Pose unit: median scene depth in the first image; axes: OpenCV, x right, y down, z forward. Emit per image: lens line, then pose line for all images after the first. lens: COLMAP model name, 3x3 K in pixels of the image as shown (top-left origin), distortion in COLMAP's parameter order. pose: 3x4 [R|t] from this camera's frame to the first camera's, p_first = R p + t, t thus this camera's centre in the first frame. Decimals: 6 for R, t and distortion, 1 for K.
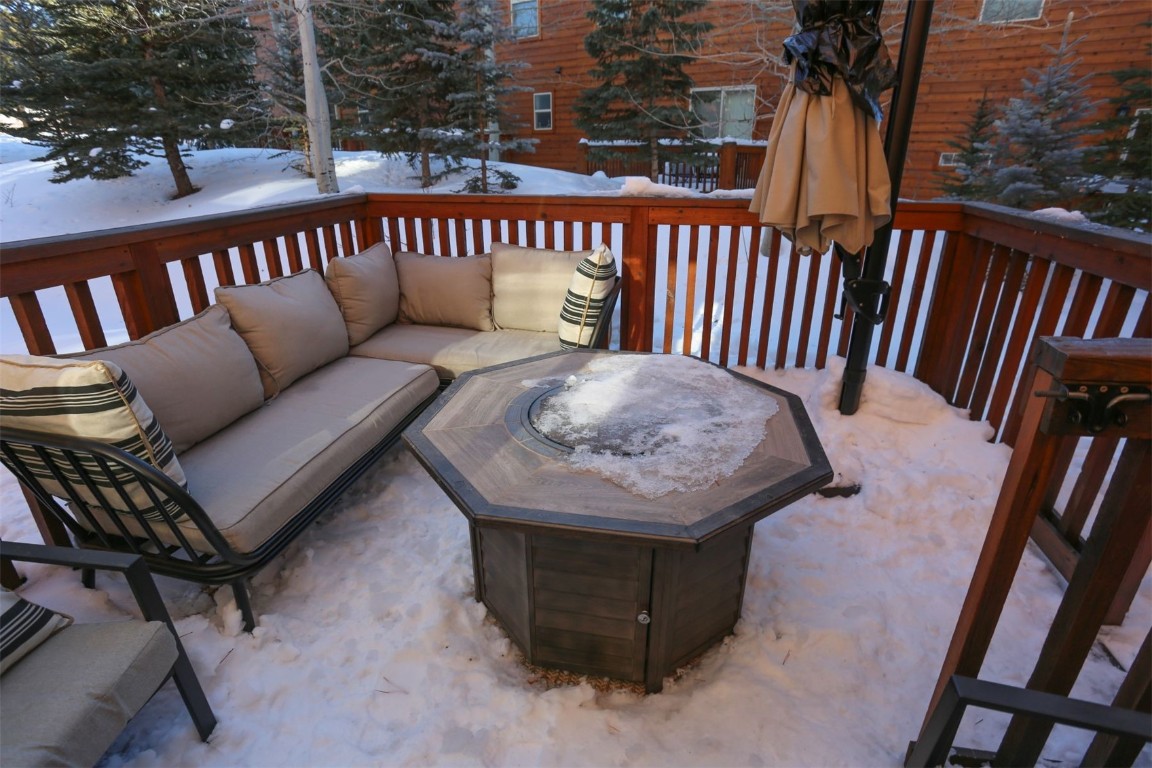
lens RADIAL K [[578.7, 0, 567.9], [0, 578.7, 383.9], [0, 0, 1]] dist [-0.033055, 0.004926]
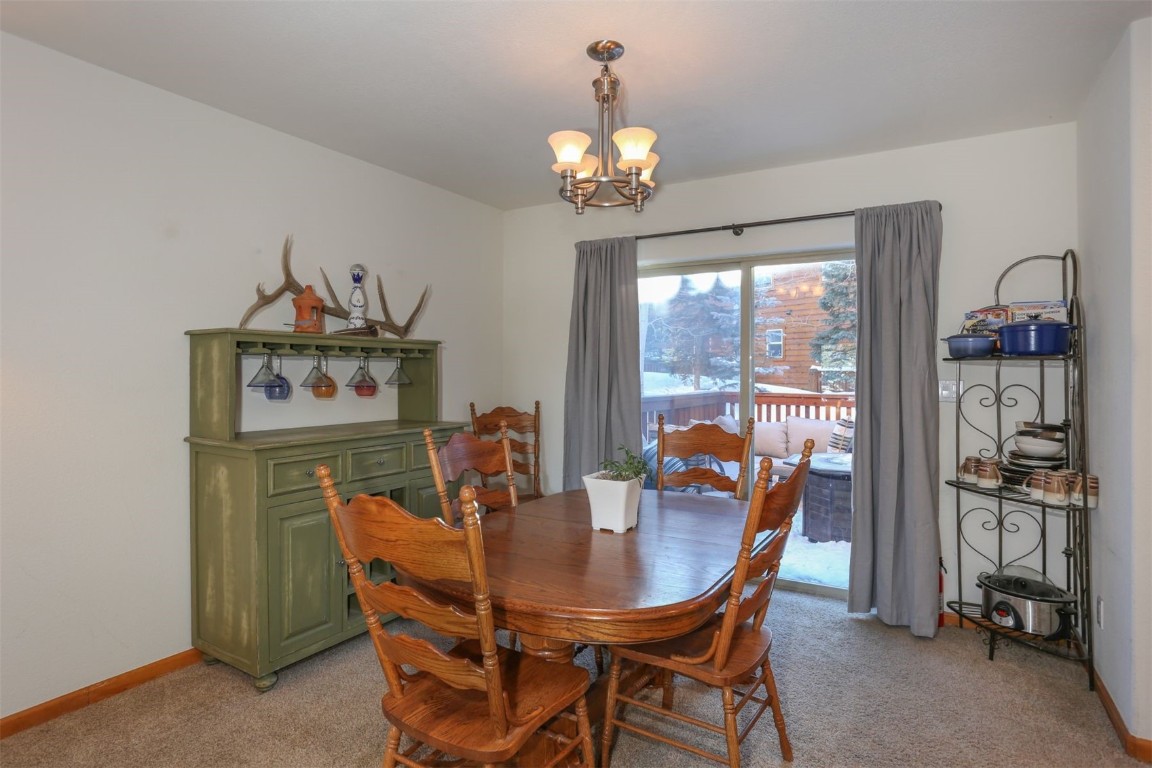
lens RADIAL K [[578.7, 0, 577.0], [0, 578.7, 378.5], [0, 0, 1]] dist [-0.033055, 0.004926]
pose [[0.939860, 0.001704, -0.341555, -0.054533], [-0.127993, 0.928879, -0.347566, 0.174335], [0.316671, 0.370380, 0.873234, -0.422824]]
